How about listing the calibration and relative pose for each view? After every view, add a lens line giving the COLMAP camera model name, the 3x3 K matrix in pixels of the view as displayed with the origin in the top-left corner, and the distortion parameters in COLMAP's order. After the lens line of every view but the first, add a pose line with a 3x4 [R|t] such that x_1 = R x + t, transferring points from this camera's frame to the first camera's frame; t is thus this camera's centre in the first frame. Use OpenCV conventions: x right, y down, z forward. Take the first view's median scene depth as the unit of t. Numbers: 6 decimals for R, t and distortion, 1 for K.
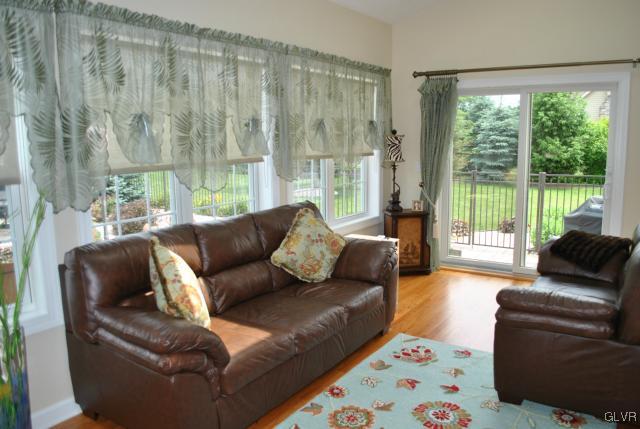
lens RADIAL K [[498.3, 0, 320.0], [0, 498.3, 214.5], [0, 0, 1]] dist [-0.100837, 0.013375]
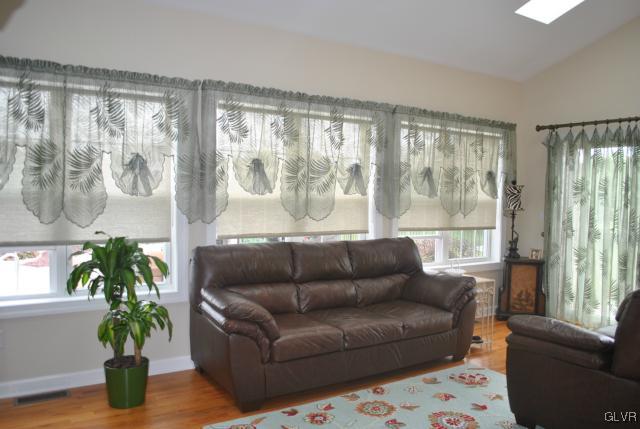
lens RADIAL K [[498.3, 0, 320.0], [0, 498.3, 214.5], [0, 0, 1]] dist [-0.100837, 0.013375]
pose [[0.909390, 0.048918, -0.413059, 0.327921], [-0.094464, 0.991401, -0.090562, 0.054691], [0.405077, 0.121375, 0.906190, -0.158698]]
